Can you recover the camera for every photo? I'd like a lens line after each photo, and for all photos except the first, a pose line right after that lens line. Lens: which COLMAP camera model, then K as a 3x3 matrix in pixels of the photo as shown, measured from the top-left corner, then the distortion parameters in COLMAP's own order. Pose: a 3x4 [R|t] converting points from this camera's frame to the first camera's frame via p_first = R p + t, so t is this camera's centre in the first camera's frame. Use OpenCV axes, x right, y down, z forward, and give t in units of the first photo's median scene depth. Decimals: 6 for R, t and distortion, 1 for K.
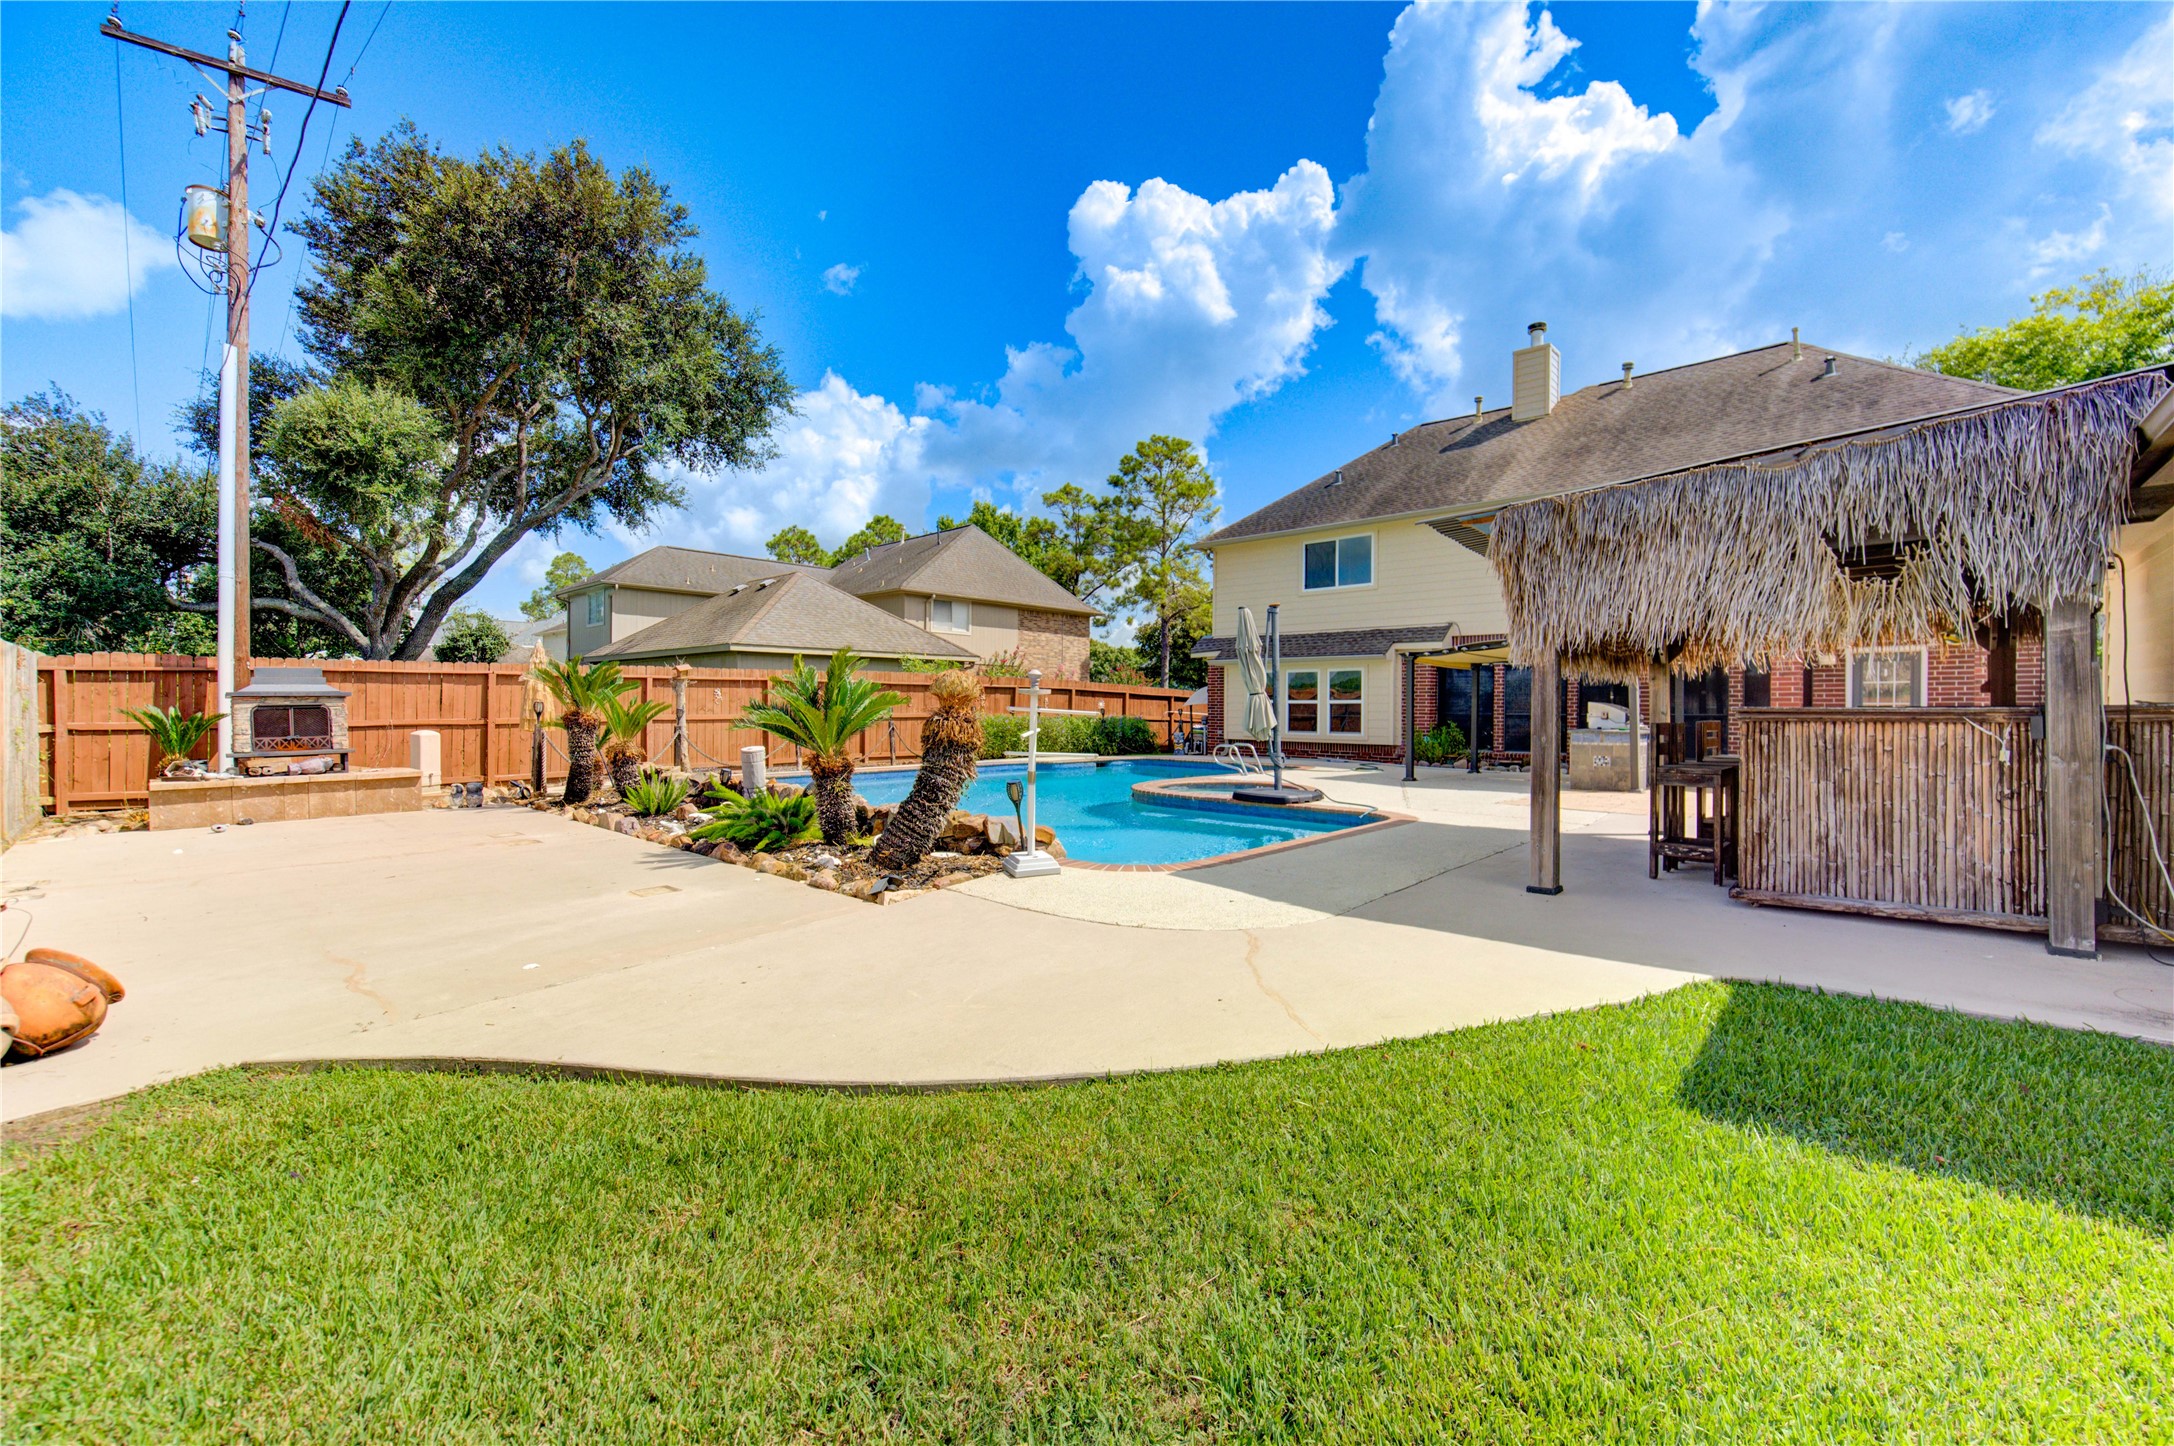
lens RADIAL K [[891.7, 0, 1095.9], [0, 891.7, 718.7], [0, 0, 1]] dist [-0.013905, -0.000194]
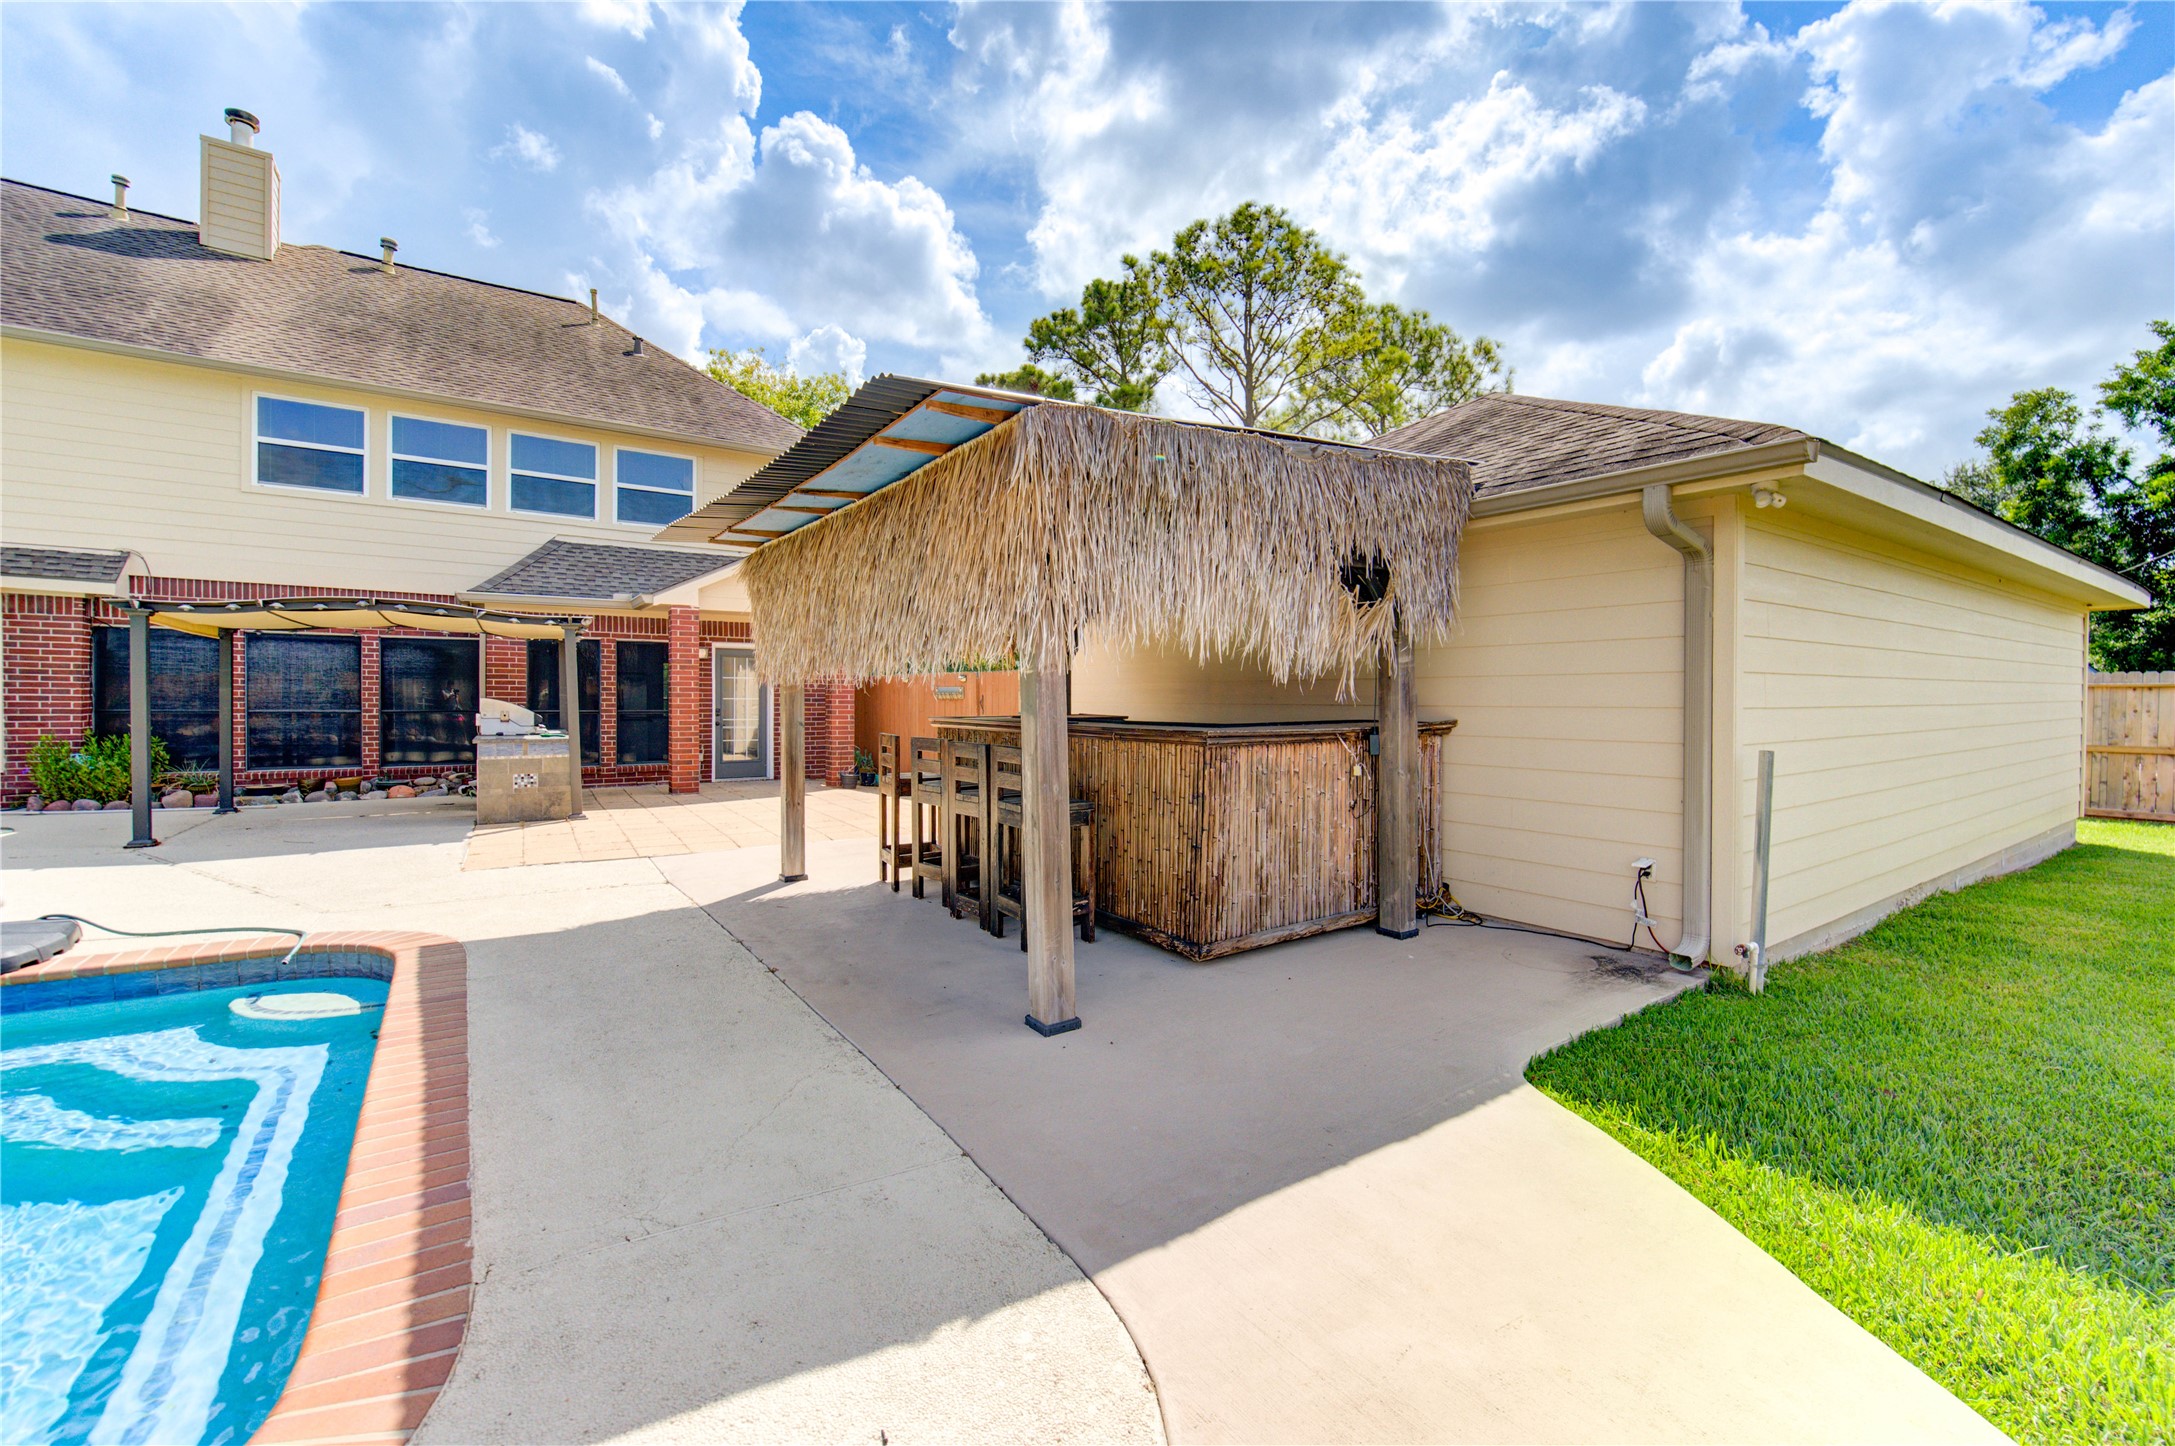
lens RADIAL K [[892.1, 0, 1096.4], [0, 892.1, 718.7], [0, 0, 1]] dist [-0.013905, -0.000194]
pose [[0.191777, -0.029410, 0.980998, -0.033372], [0.003560, 0.999565, 0.029271, -0.014185], [-0.981432, -0.002121, 0.191799, 0.273004]]
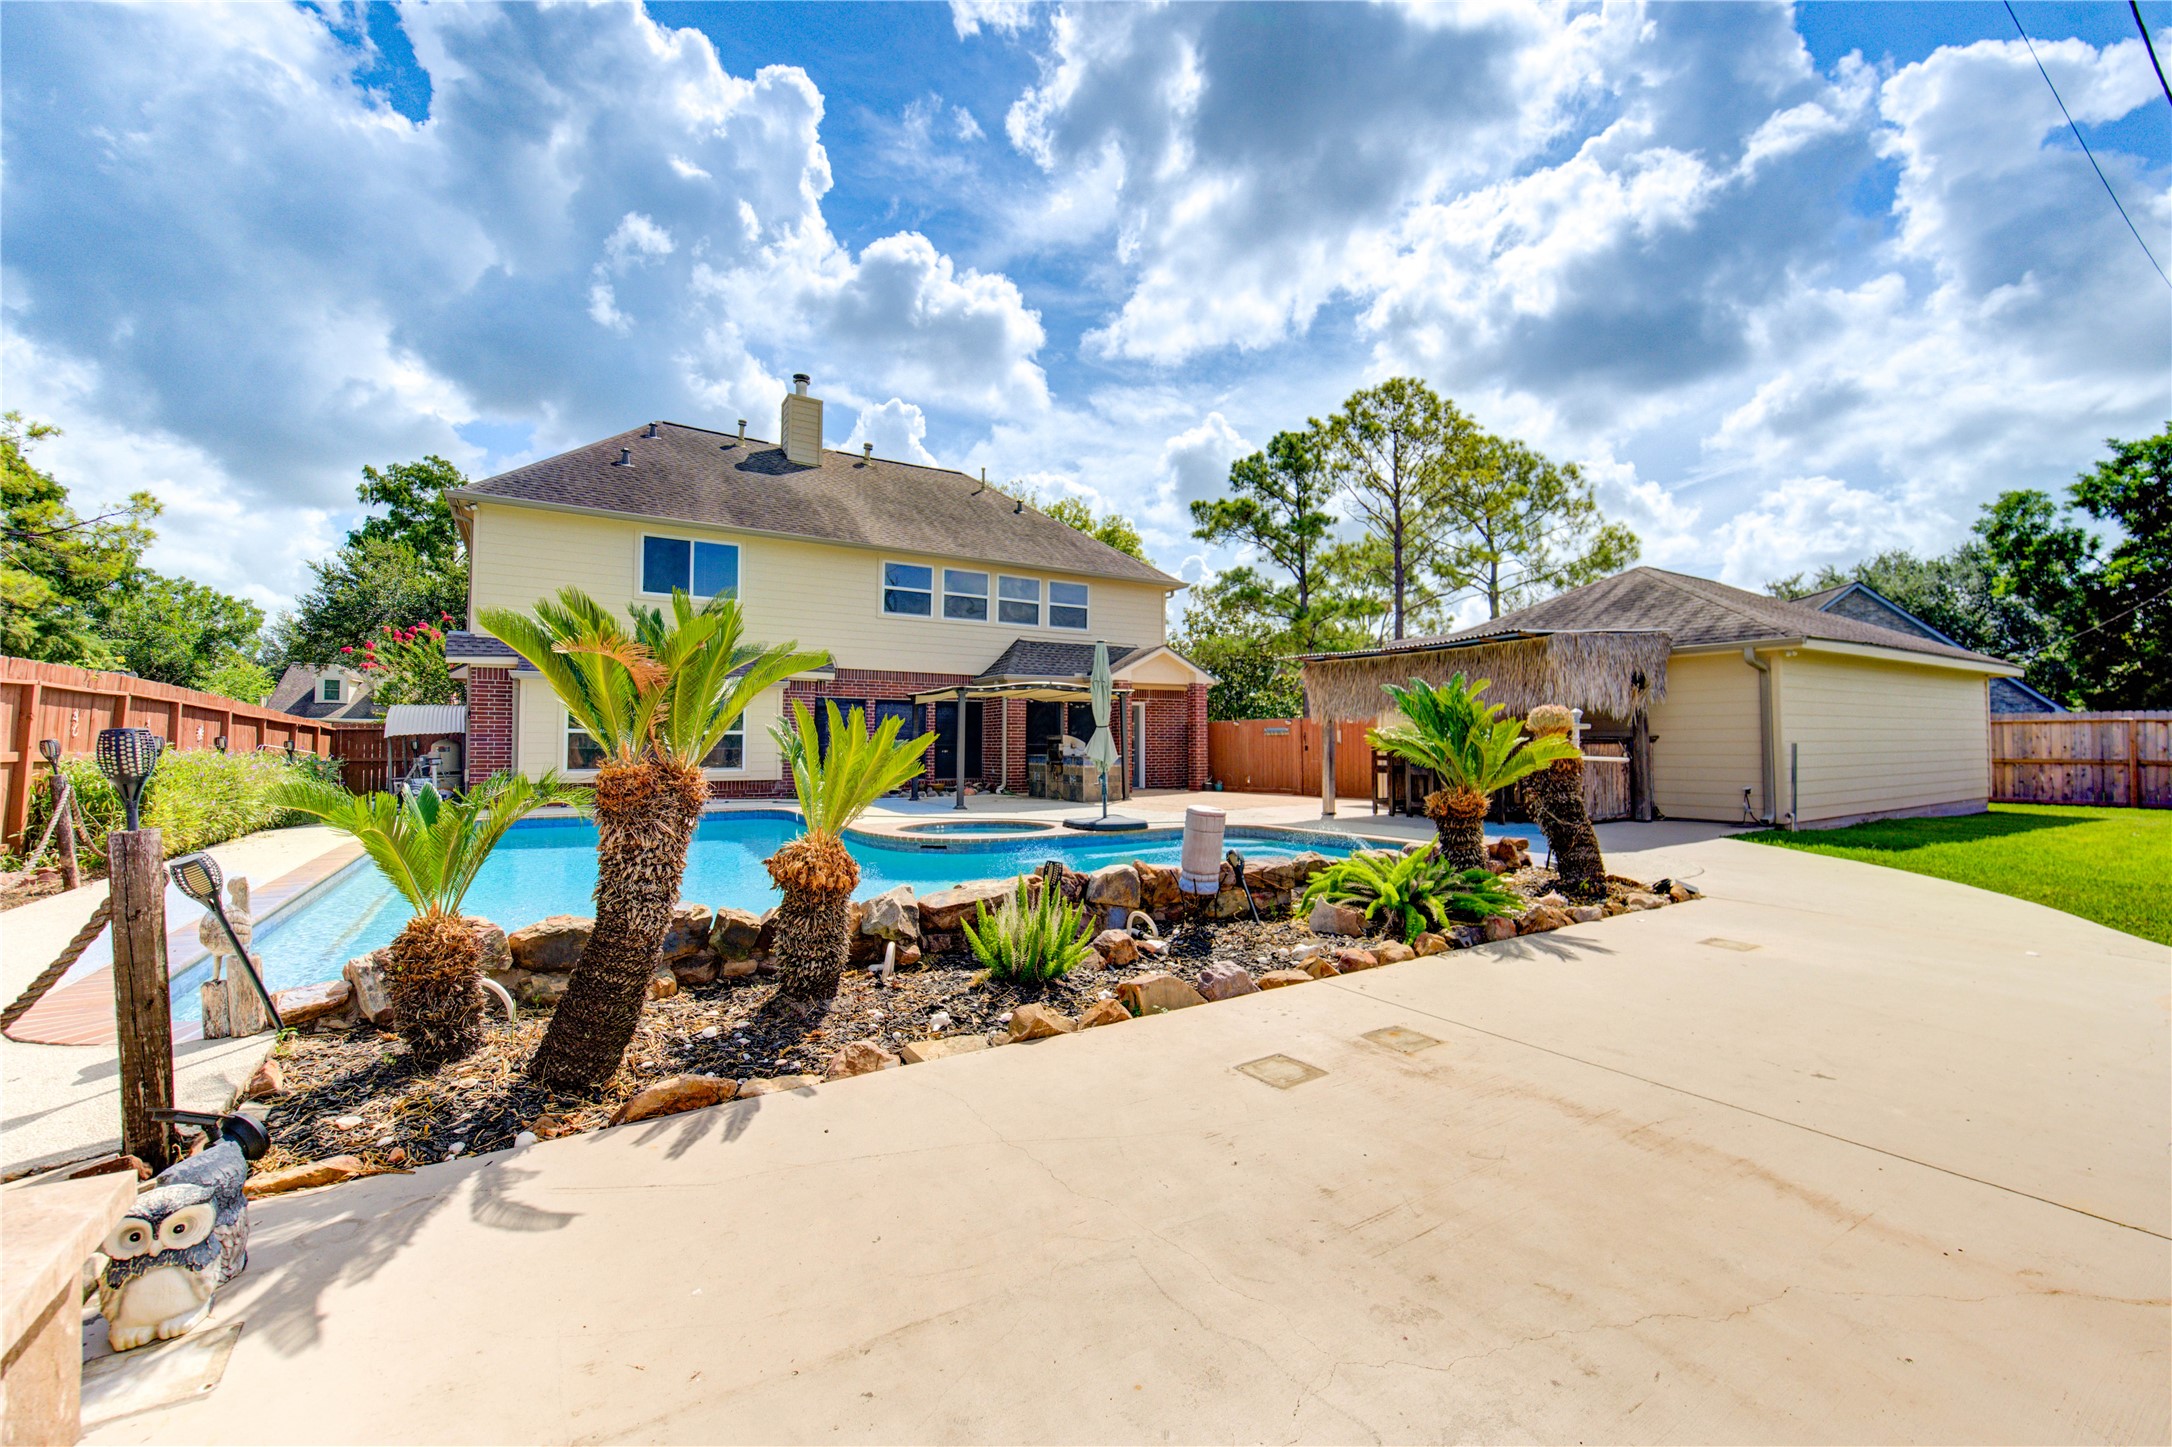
lens RADIAL K [[867.3, 0, 1084.0], [0, 867.3, 730.3], [0, 0, 1]] dist [-0.023551, 0.003245]
pose [[0.248898, 0.010835, 0.968469, -0.445646], [0.010973, 0.999842, -0.014006, -0.005626], [-0.968468, 0.014113, 0.248740, 0.463786]]
